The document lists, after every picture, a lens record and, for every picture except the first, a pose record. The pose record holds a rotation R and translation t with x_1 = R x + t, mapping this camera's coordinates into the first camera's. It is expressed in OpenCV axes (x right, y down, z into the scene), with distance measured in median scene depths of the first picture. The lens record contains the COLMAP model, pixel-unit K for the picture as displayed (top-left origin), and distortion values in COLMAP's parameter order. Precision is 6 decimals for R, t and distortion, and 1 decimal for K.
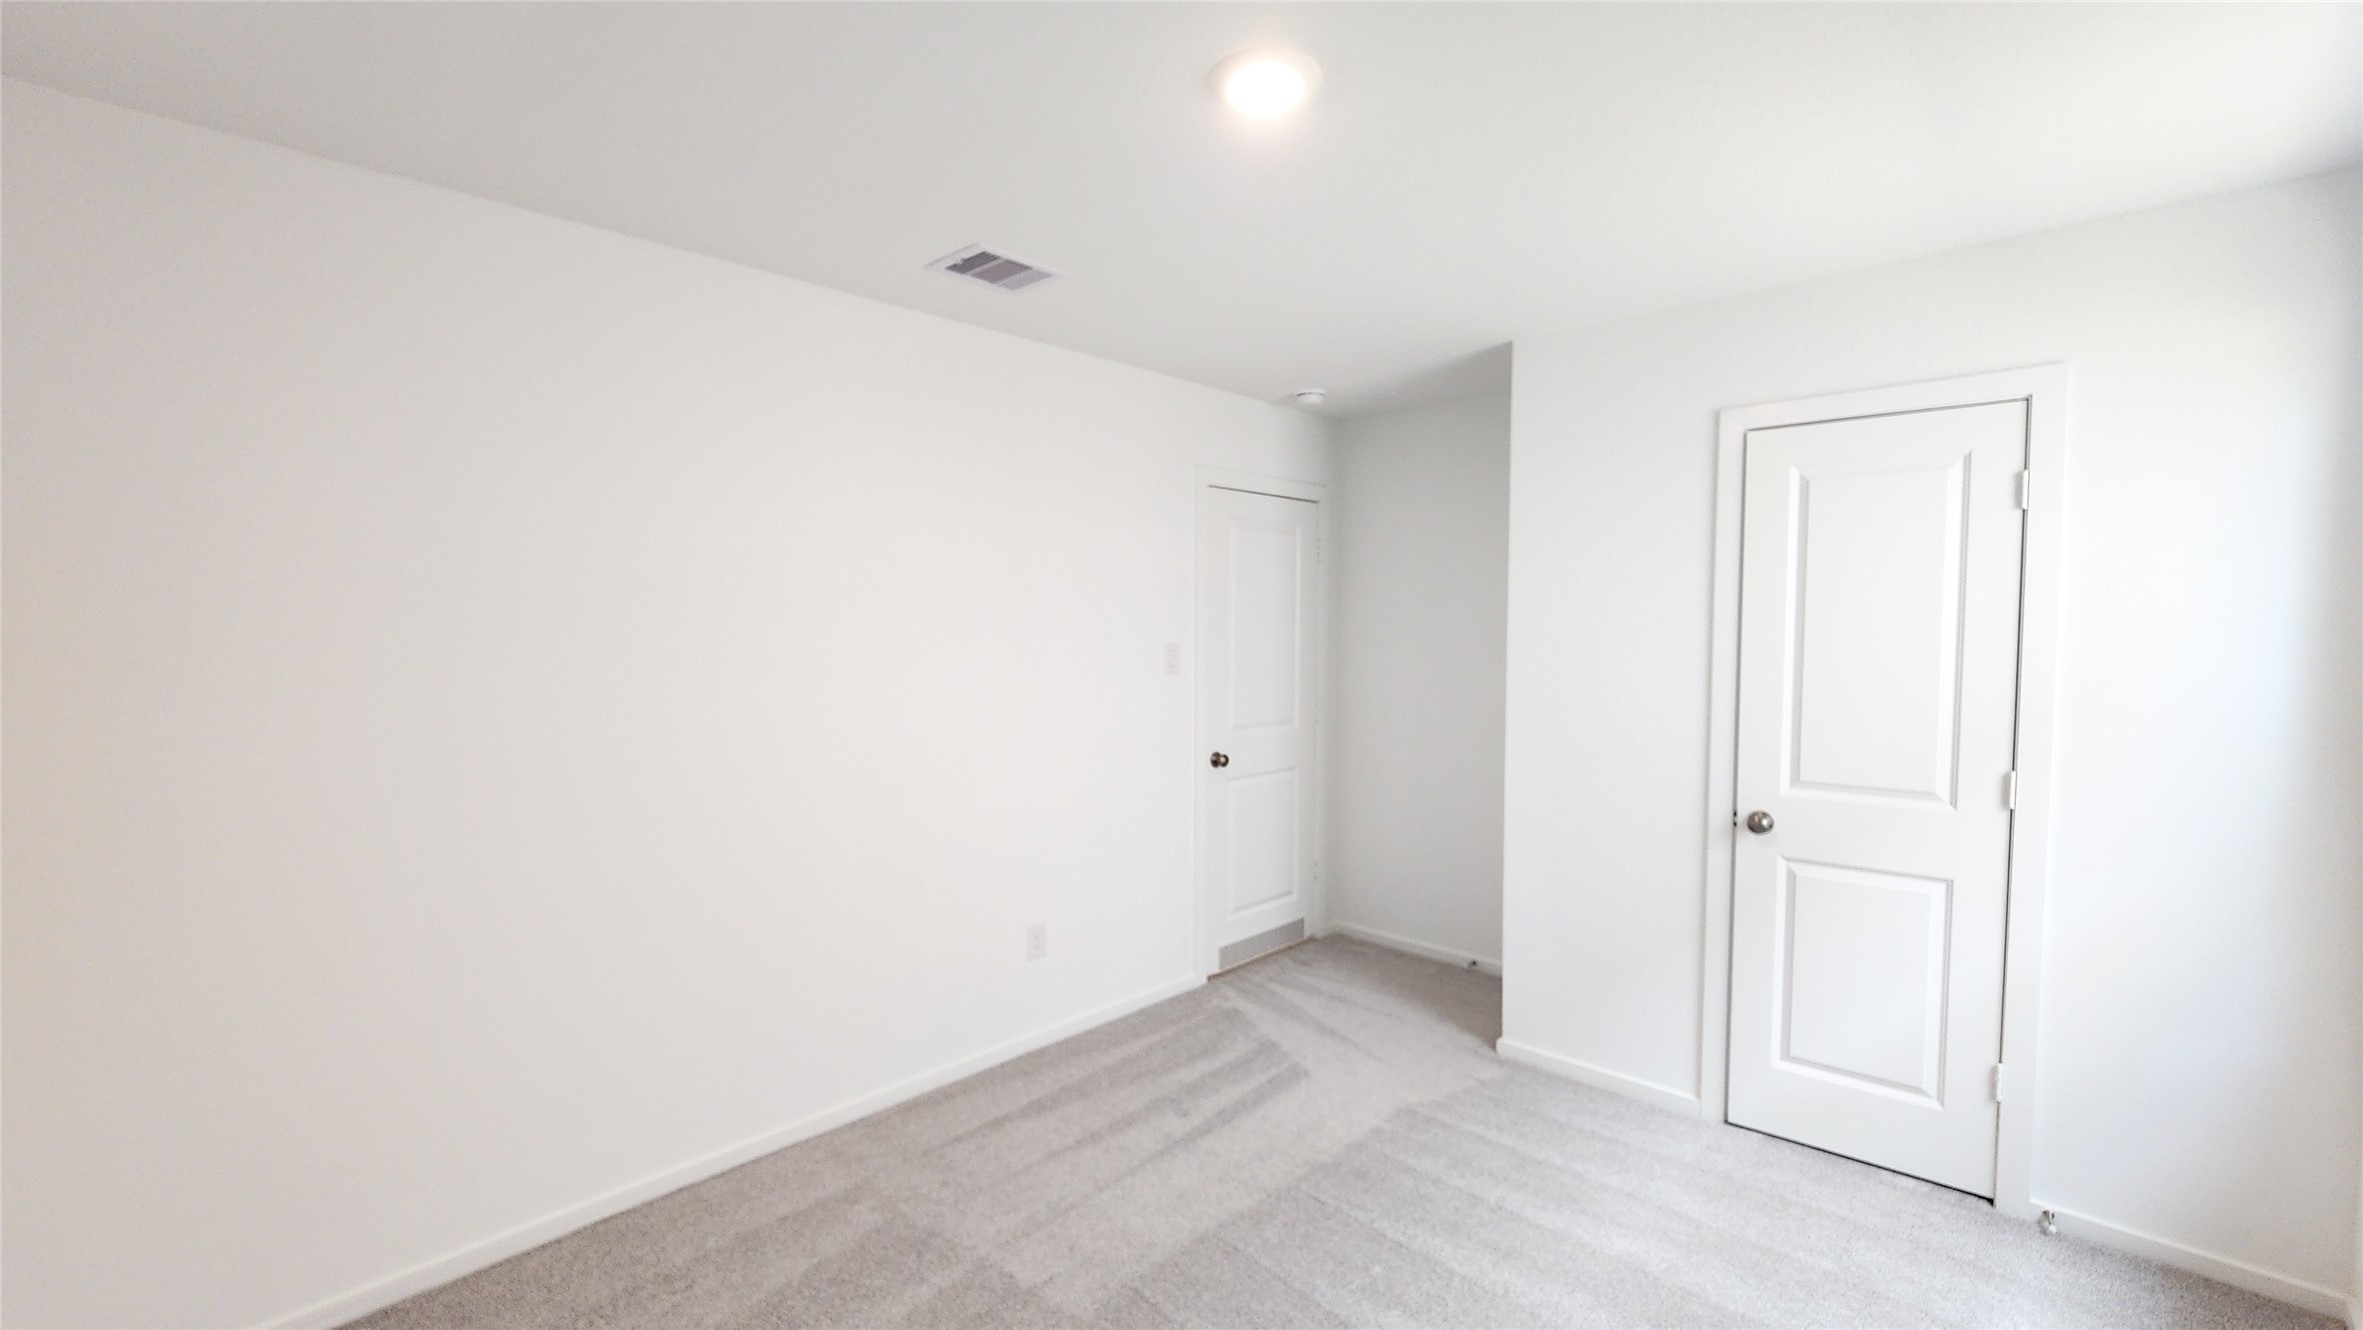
lens RADIAL K [[979.3, 0, 1197.8], [0, 979.3, 673.2], [0, 0, 1]] dist [-0.002460, -0.000098]
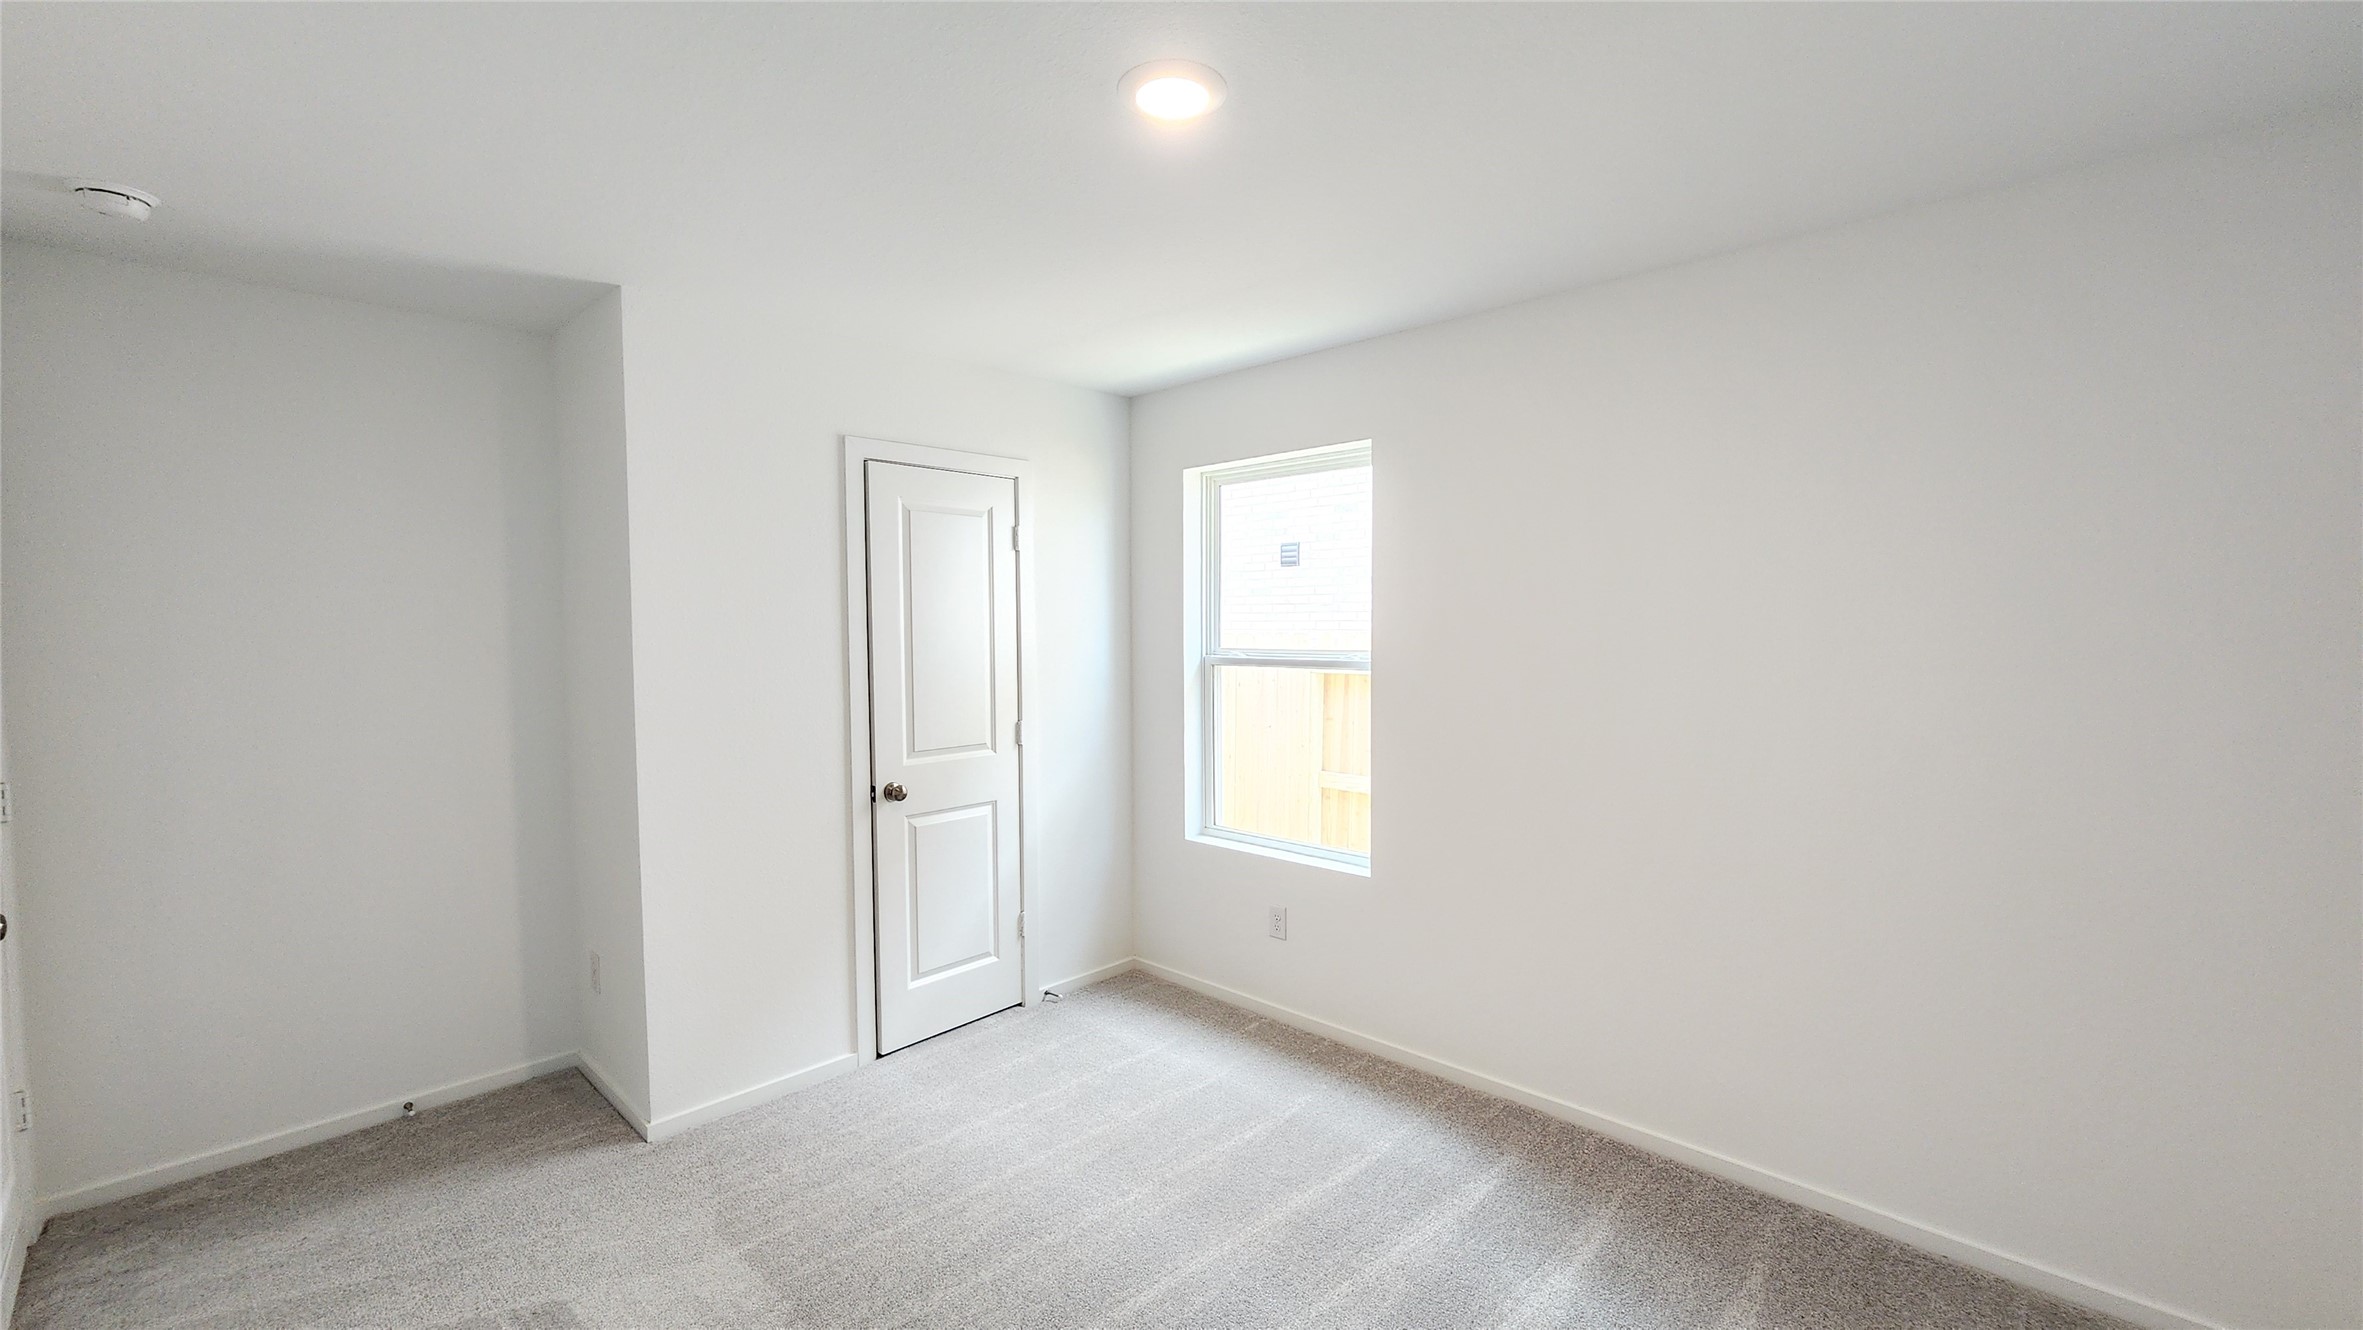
lens RADIAL K [[979.3, 0, 1197.8], [0, 979.3, 673.2], [0, 0, 1]] dist [-0.002460, -0.000098]
pose [[-0.007671, -0.043491, 0.999024, -0.631238], [0.058557, 0.997320, 0.043866, -0.022282], [-0.998255, 0.058837, -0.005103, 0.643552]]
